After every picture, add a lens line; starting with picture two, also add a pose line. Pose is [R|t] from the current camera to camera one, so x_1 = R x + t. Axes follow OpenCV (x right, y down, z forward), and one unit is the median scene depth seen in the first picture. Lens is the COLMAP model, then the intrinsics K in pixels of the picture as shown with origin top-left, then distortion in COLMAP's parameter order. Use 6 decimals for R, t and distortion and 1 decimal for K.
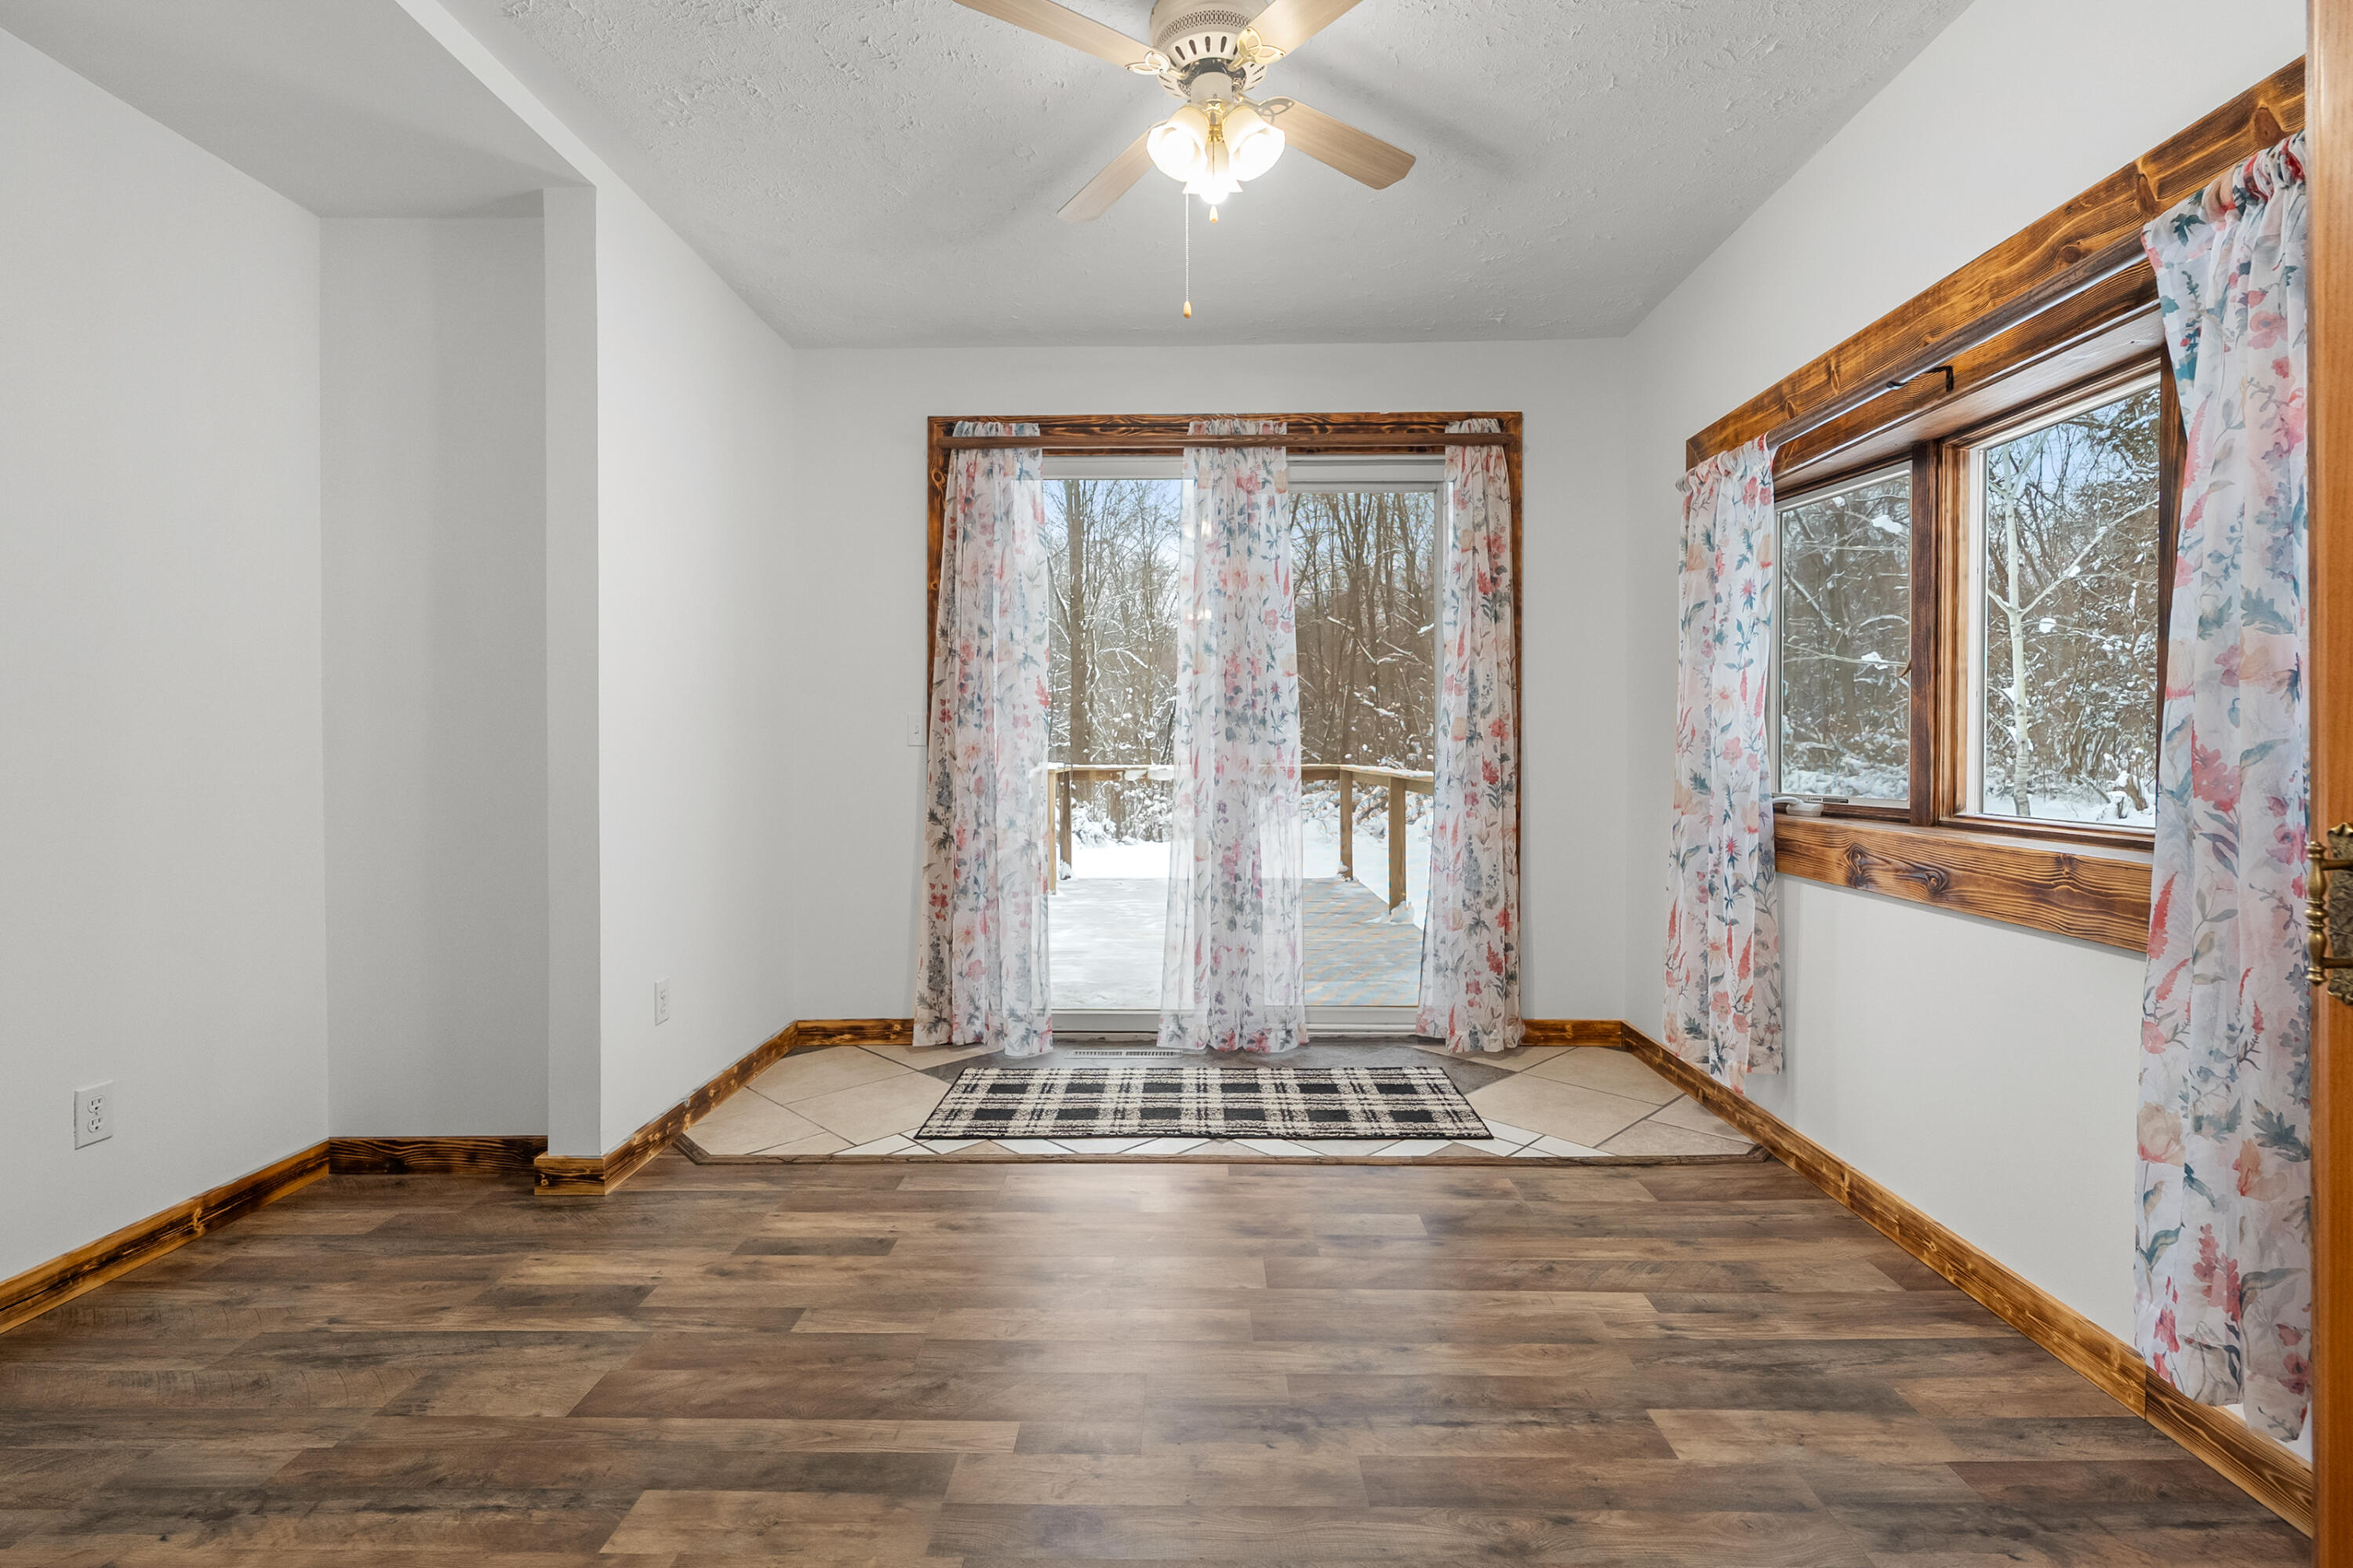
lens RADIAL K [[1083.8, 0, 1169.9], [0, 1083.8, 756.7], [0, 0, 1]] dist [-0.006150, 0.001265]
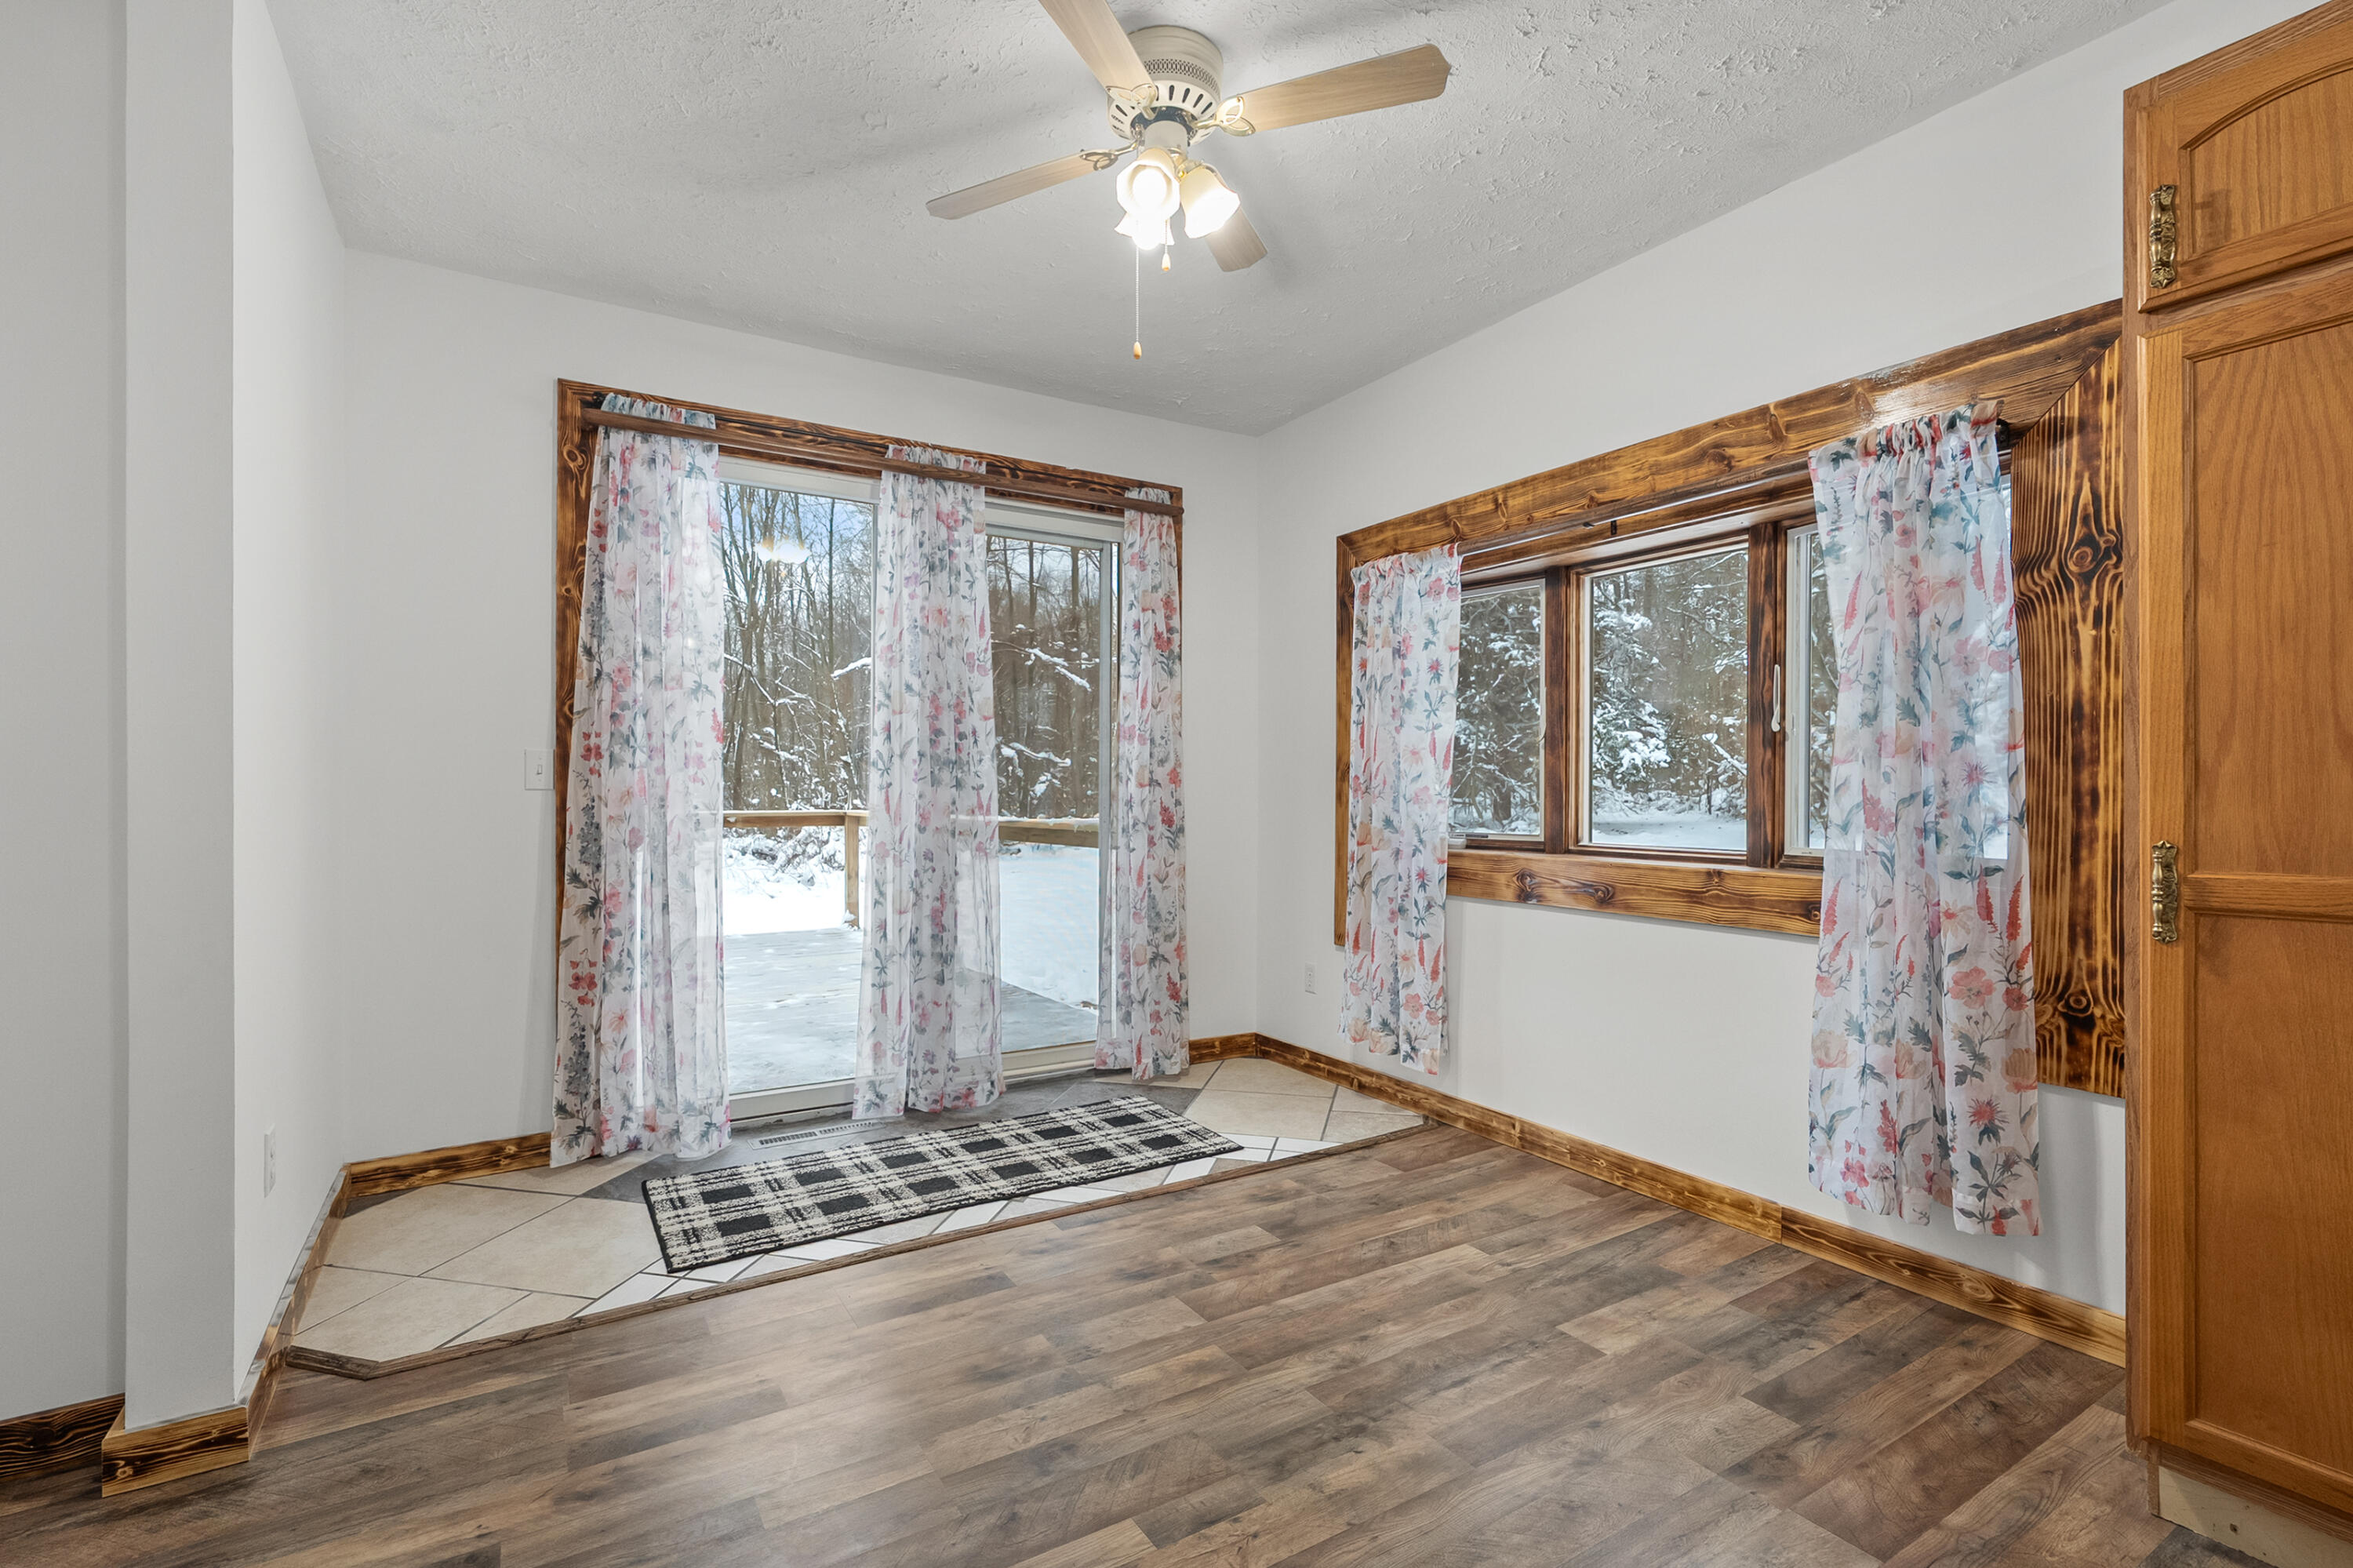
lens RADIAL K [[1071.9, 0, 1178.4], [0, 1071.9, 797.0], [0, 0, 1]] dist [-0.011221, 0.003723]
pose [[0.840667, 0.000590, 0.541553, -0.276654], [0.001419, 0.999994, -0.003292, -0.001553], [-0.541551, 0.003536, 0.840660, 0.092787]]
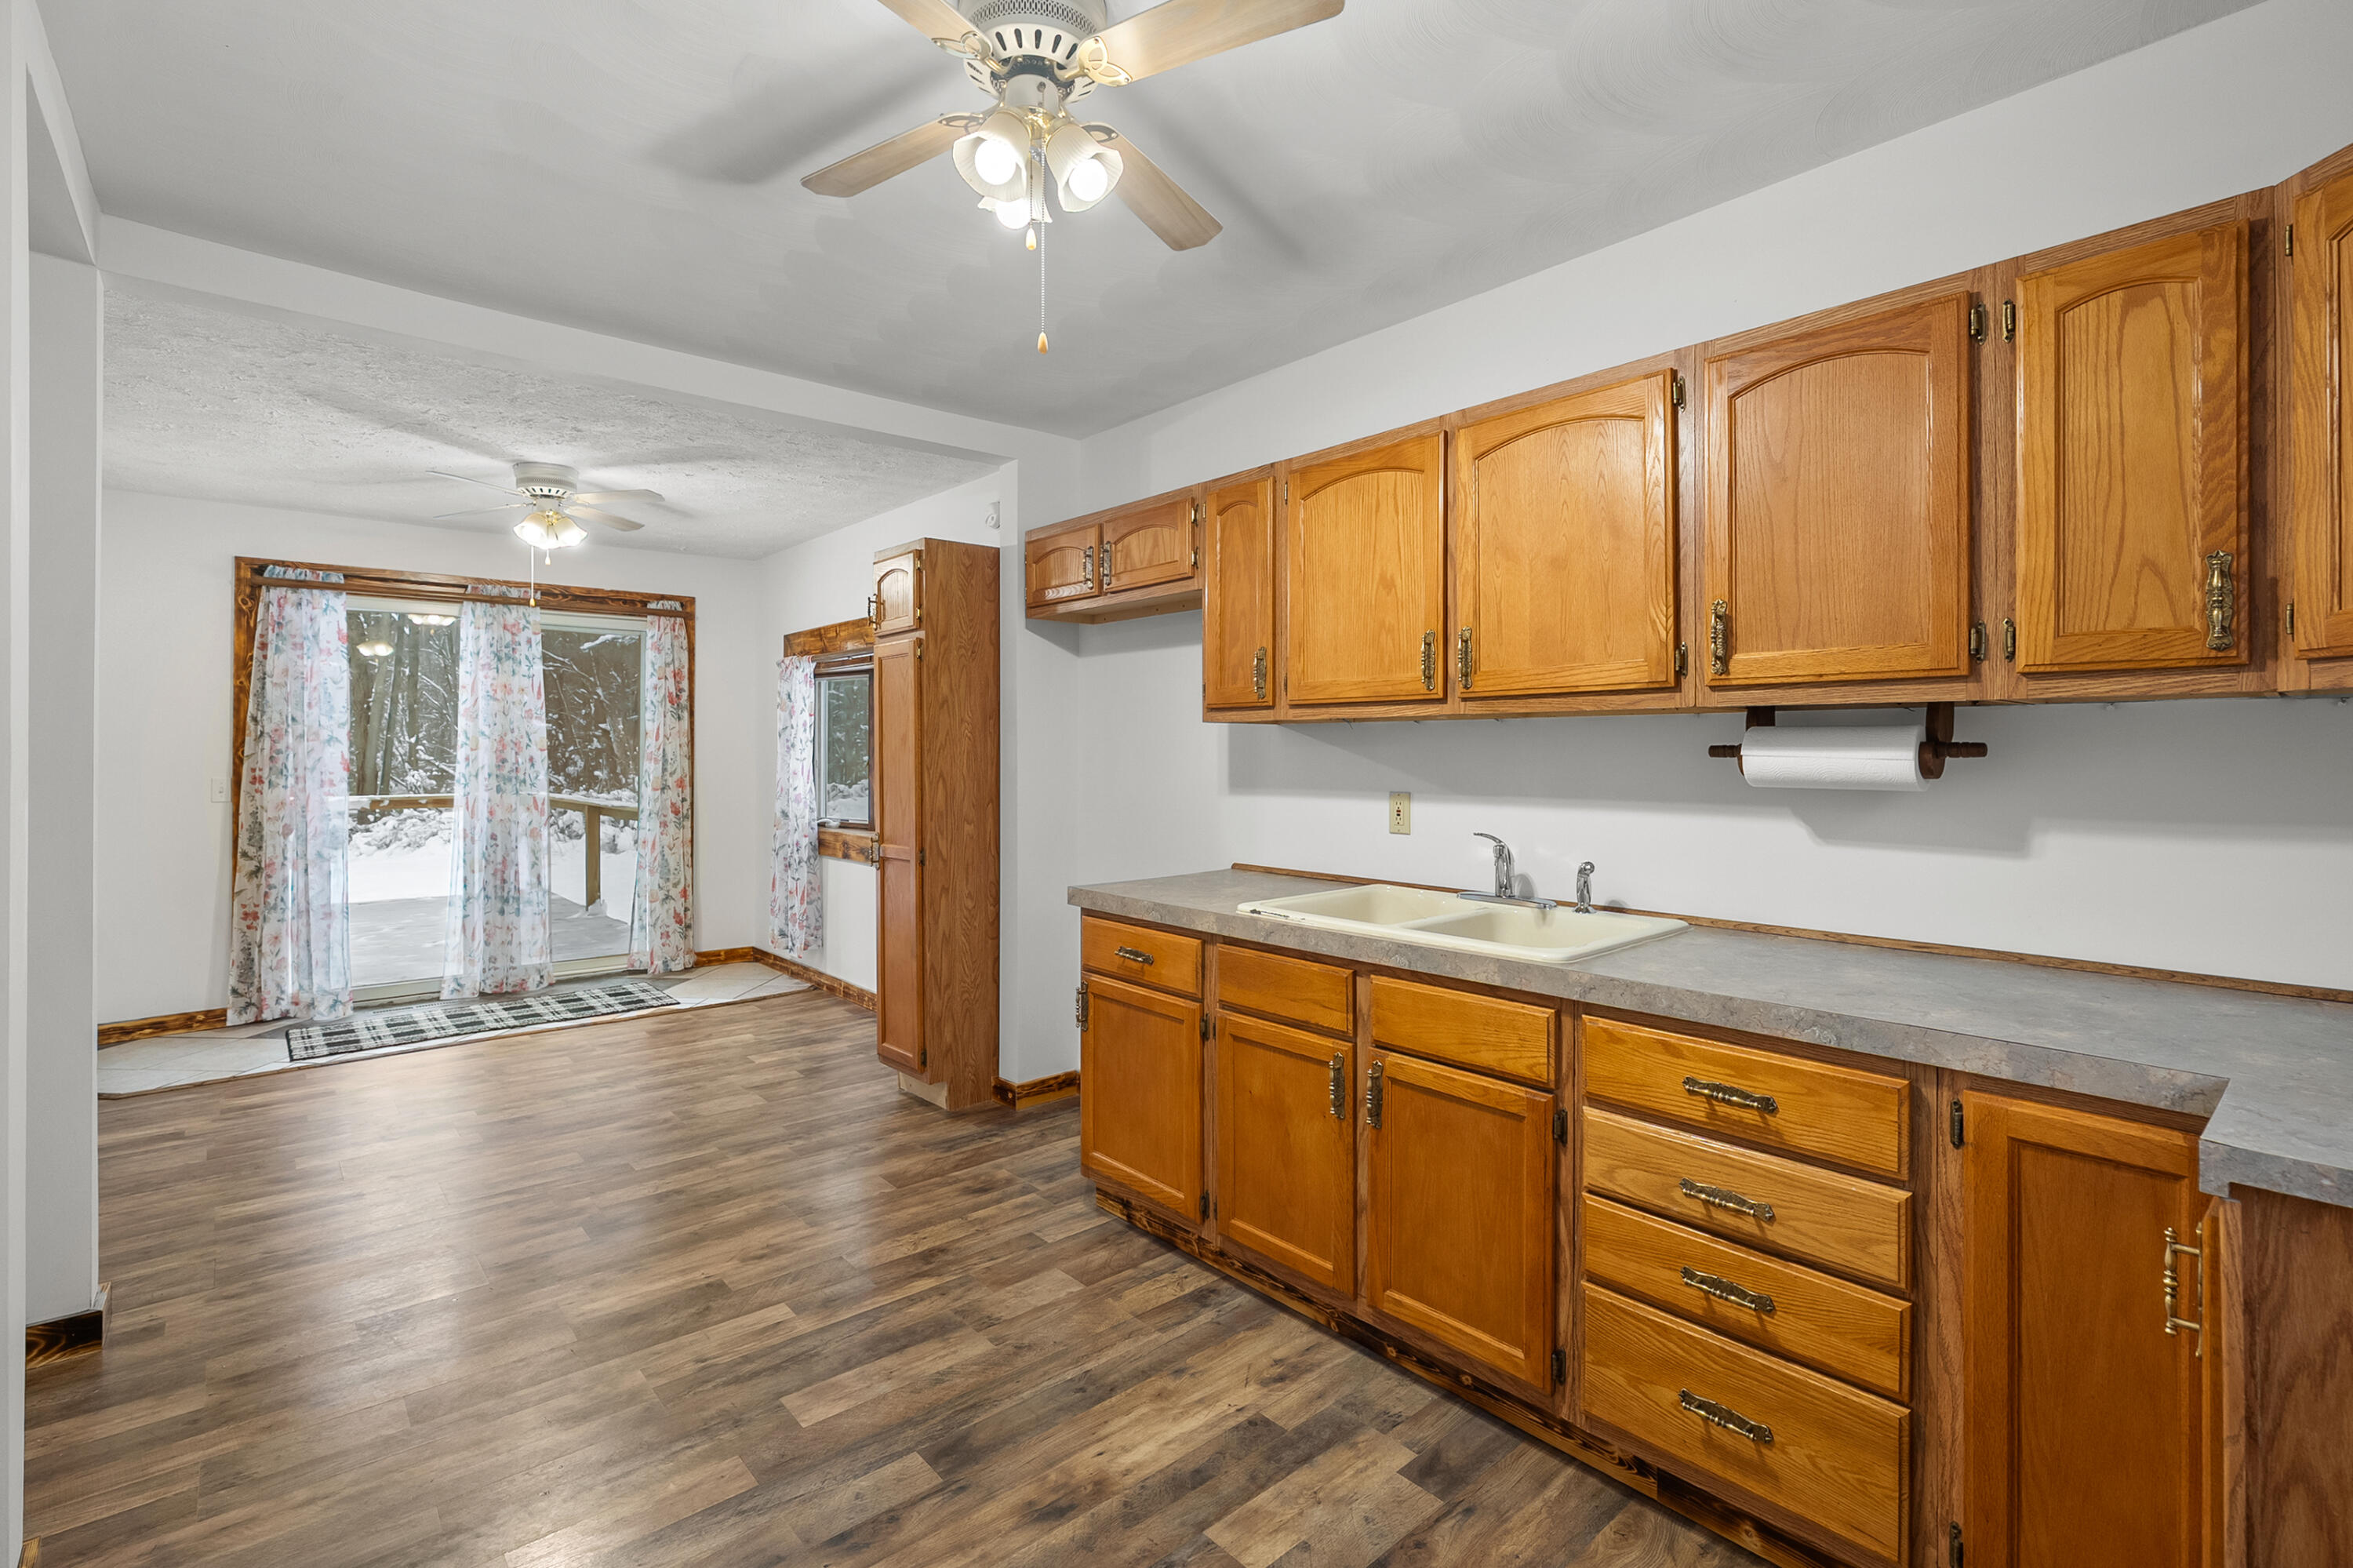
lens RADIAL K [[1062.2, 0, 1169.5], [0, 1062.2, 747.9], [0, 0, 1]] dist [-0.005252, -0.000374]
pose [[0.737861, 0.004924, 0.674935, -0.263382], [0.004674, 0.999912, -0.012404, -0.057594], [-0.674936, 0.012307, 0.737773, -0.775037]]
